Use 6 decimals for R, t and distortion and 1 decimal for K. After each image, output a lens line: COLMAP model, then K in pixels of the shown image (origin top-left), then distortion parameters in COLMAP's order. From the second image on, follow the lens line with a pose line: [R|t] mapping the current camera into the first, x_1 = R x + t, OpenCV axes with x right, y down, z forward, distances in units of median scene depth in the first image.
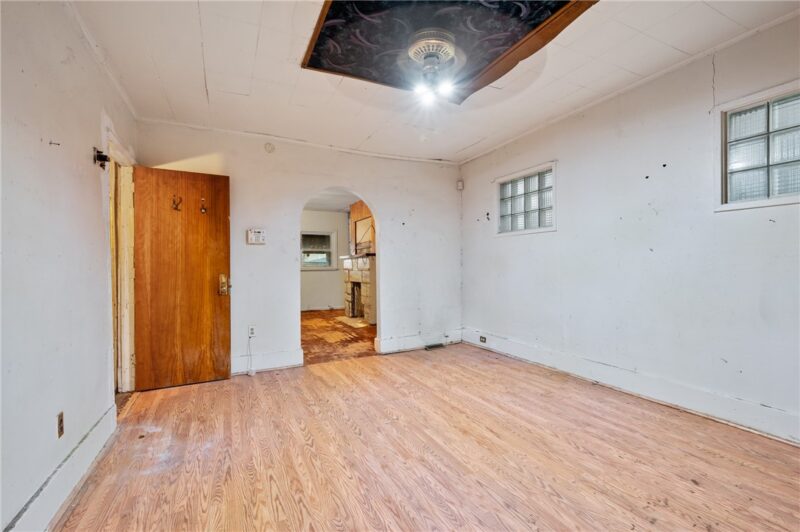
lens RADIAL K [[351.6, 0, 396.9], [0, 351.6, 264.1], [0, 0, 1]] dist [-0.003882, -0.000161]
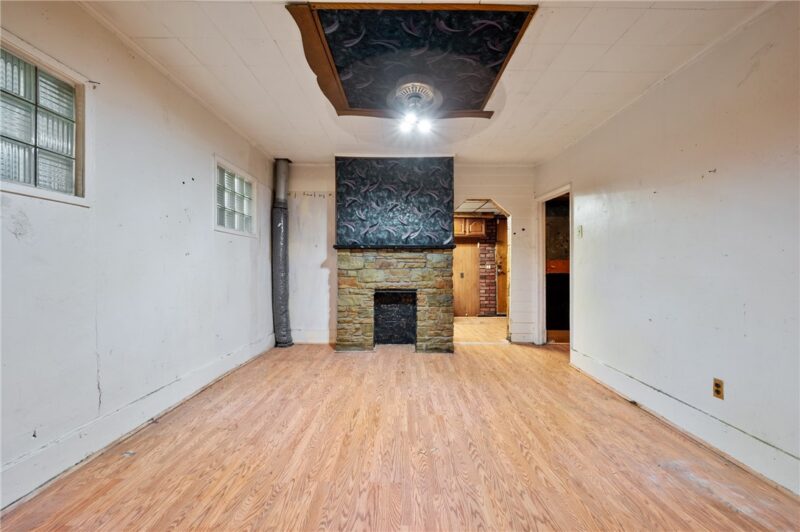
lens RADIAL K [[351.6, 0, 393.3], [0, 351.6, 268.6], [0, 0, 1]] dist [-0.003882, -0.000161]
pose [[-0.893180, 0.009185, 0.449605, -0.349175], [0.009062, 0.999956, -0.002427, 0.010507], [-0.449608, 0.001906, -0.893224, 1.941075]]
